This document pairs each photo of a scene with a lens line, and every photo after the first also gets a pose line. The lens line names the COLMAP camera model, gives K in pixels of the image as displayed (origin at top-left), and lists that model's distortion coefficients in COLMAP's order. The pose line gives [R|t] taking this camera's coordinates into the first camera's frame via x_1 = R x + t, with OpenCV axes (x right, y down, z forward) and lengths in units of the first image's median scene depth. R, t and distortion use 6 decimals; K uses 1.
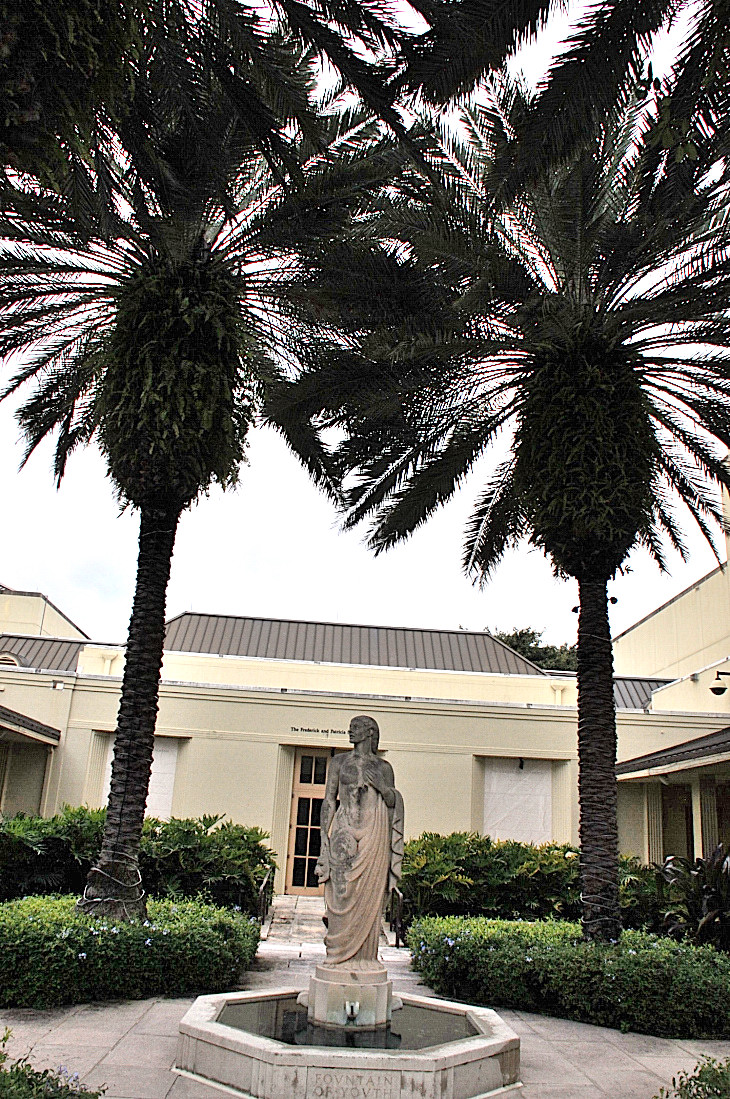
lens RADIAL K [[795.7, 0, 365.0], [0, 795.7, 549.5], [0, 0, 1]] dist [-0.089516, 0.005880]
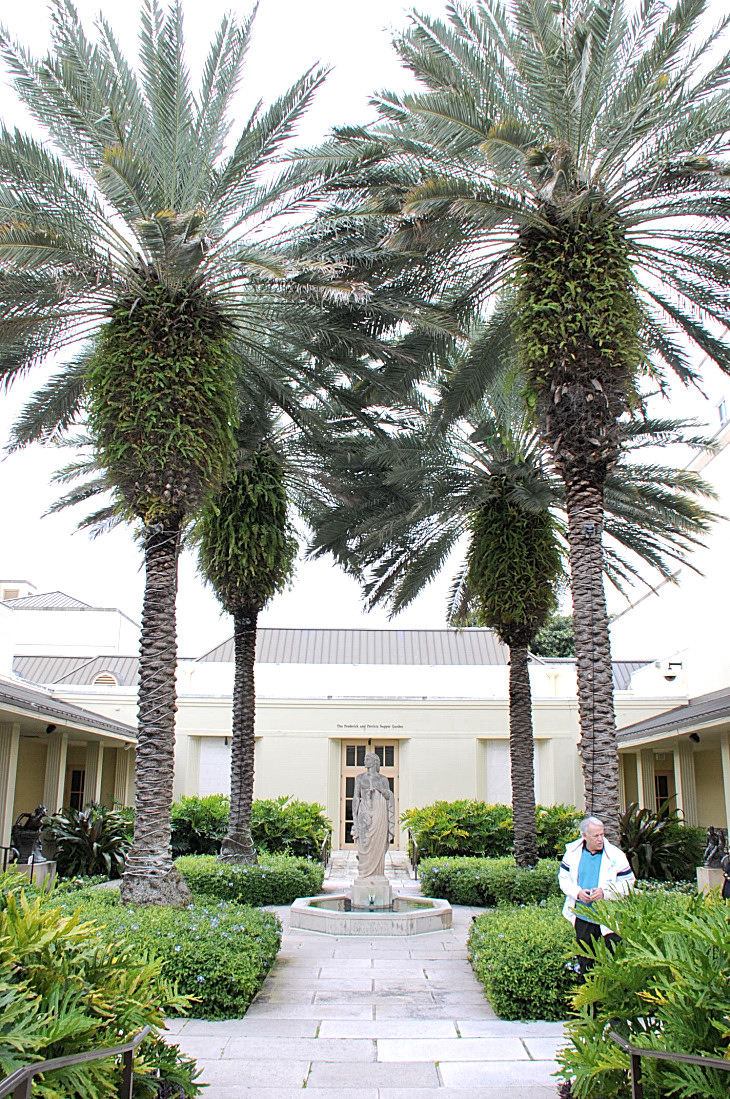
lens RADIAL K [[795.7, 0, 365.0], [0, 795.7, 549.5], [0, 0, 1]] dist [-0.089516, 0.005880]
pose [[0.996924, -0.061524, -0.048543, 0.070913], [0.063800, 0.996864, 0.046825, -0.250438], [0.045510, -0.049778, 0.997723, -0.599095]]
